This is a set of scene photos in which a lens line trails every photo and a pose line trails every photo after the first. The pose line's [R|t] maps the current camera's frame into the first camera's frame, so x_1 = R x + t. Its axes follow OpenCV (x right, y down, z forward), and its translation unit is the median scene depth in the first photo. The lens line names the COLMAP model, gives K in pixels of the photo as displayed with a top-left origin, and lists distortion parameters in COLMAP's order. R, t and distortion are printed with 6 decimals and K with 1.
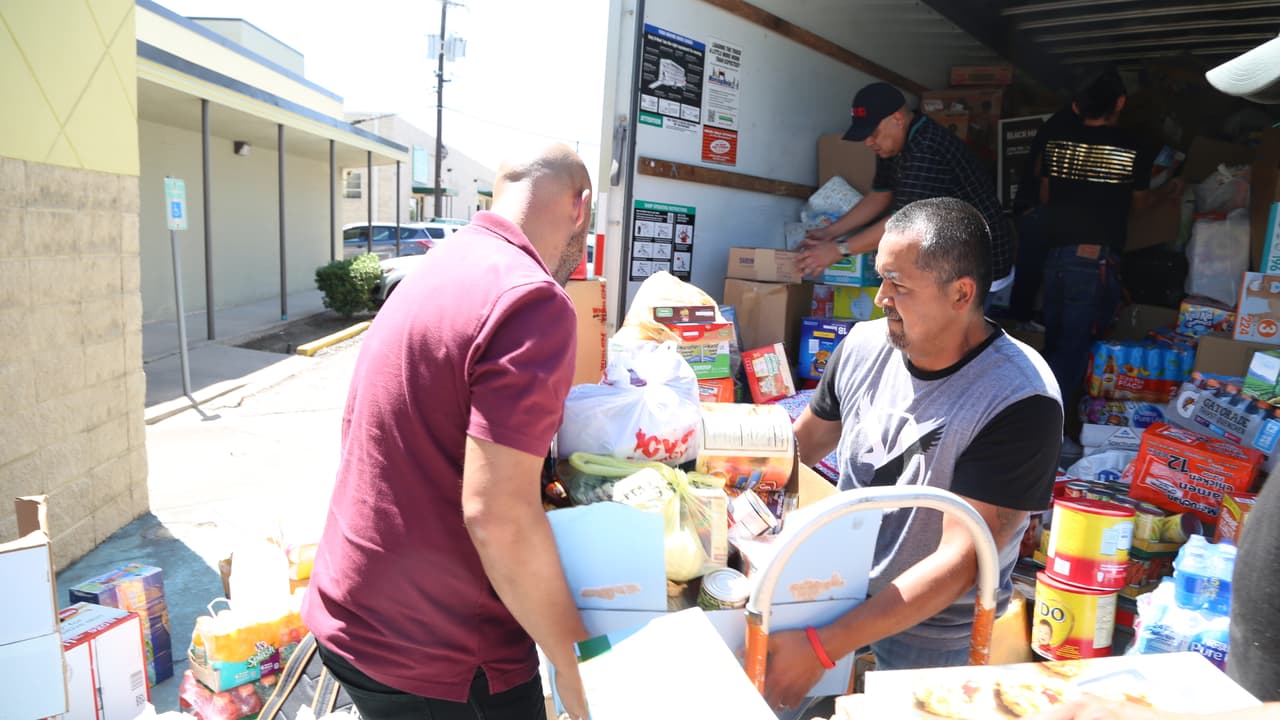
lens RADIAL K [[867.0, 0, 648.8], [0, 867.0, 365.3], [0, 0, 1]] dist [-0.149776, 0.094548]
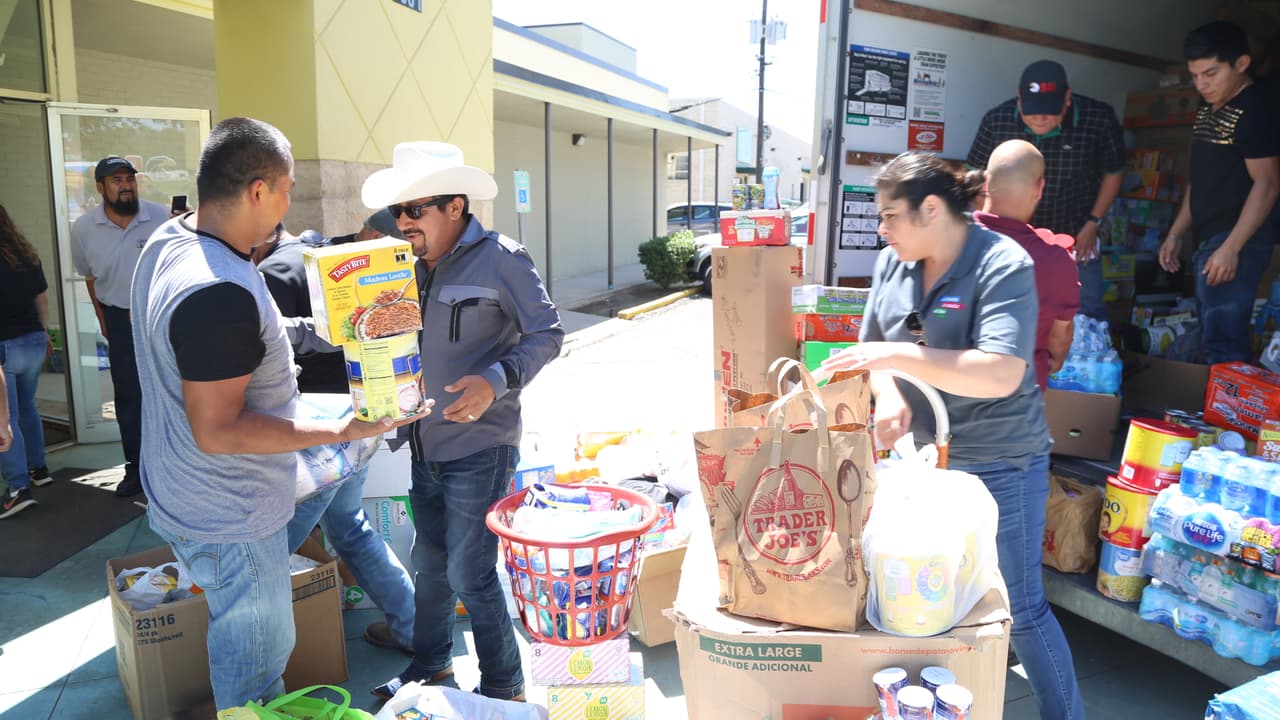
lens RADIAL K [[864.9, 0, 636.8], [0, 864.9, 359.5], [0, 0, 1]] dist [-0.127471, 0.067043]
pose [[0.925259, 0.037709, -0.377456, 0.172199], [-0.030341, 0.999216, 0.025451, 0.039223], [0.378120, -0.012097, 0.925678, -0.260102]]
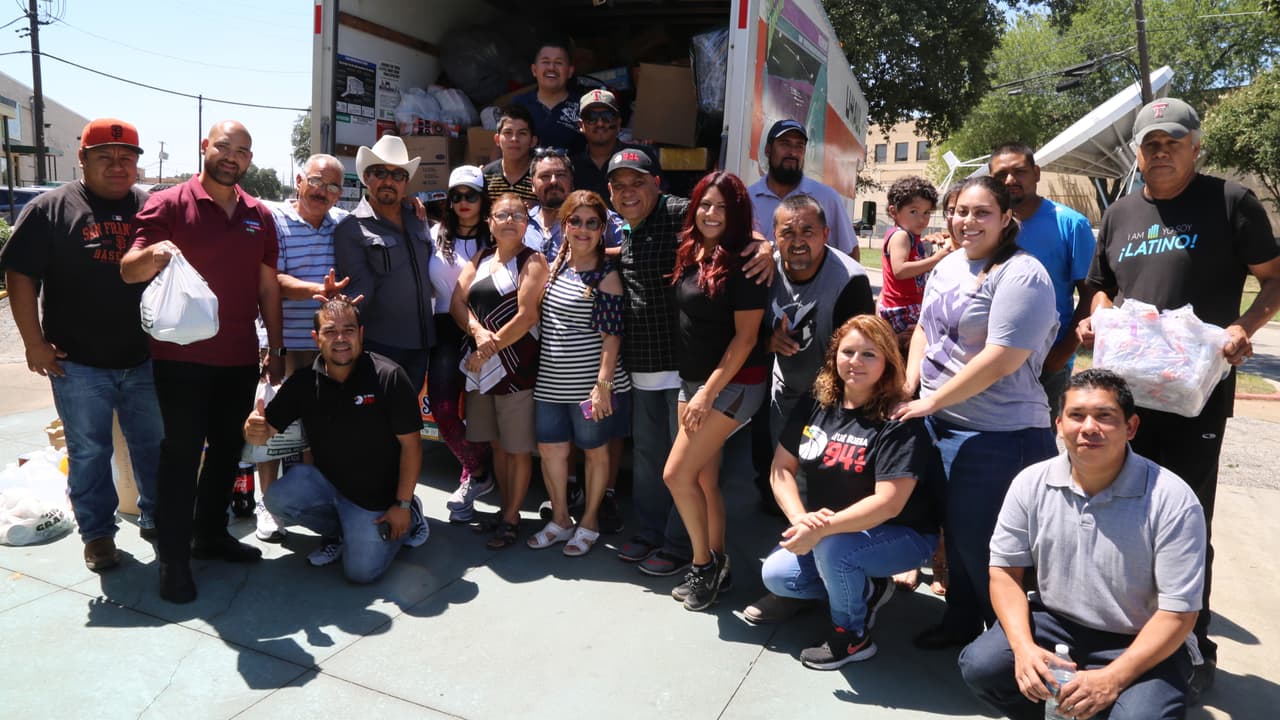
lens RADIAL K [[897.7, 0, 638.5], [0, 897.7, 361.9], [0, 0, 1]] dist [-0.073440, 0.000490]
pose [[0.928998, -0.068445, 0.363700, -0.100801], [0.055919, 0.997426, 0.044873, 0.090083], [-0.365835, -0.021349, 0.930435, -0.585550]]
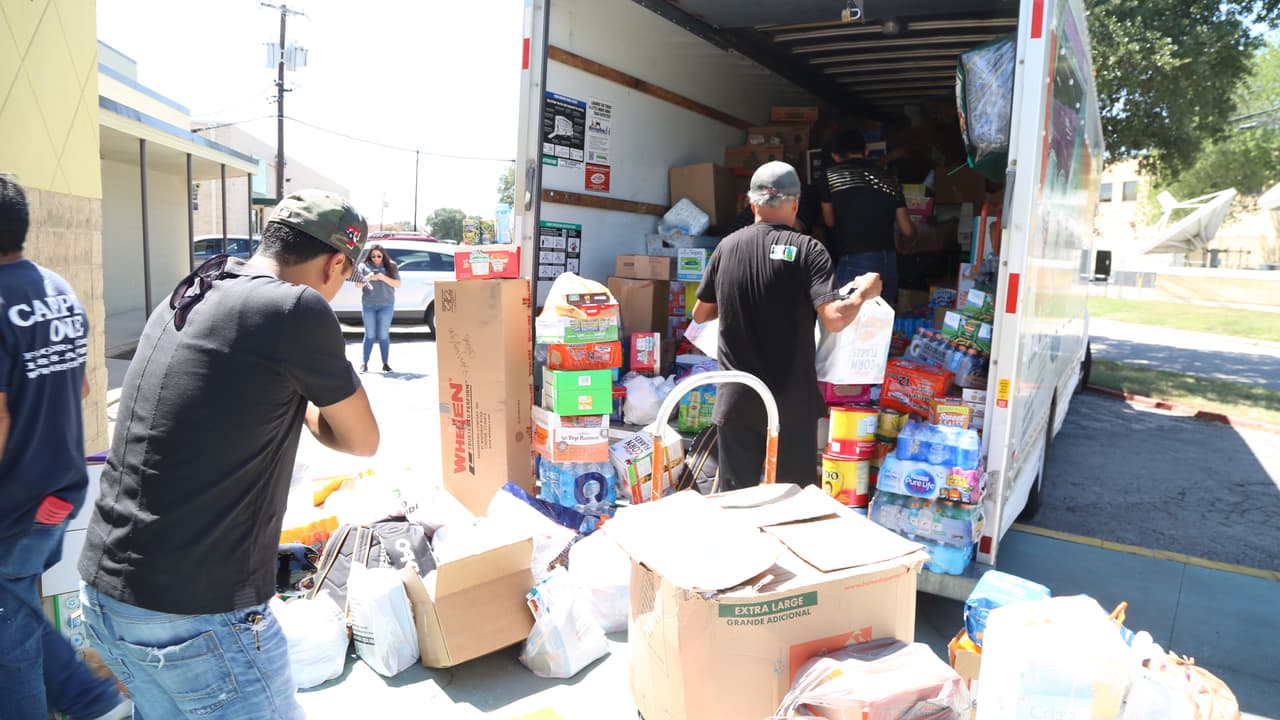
lens RADIAL K [[875.5, 0, 645.6], [0, 875.5, 356.7], [0, 0, 1]] dist [-0.121988, 0.071779]
pose [[0.984421, -0.033721, 0.172566, -0.088548], [0.037027, 0.999187, -0.015978, 0.046783], [-0.171887, 0.022119, 0.984868, -0.345111]]
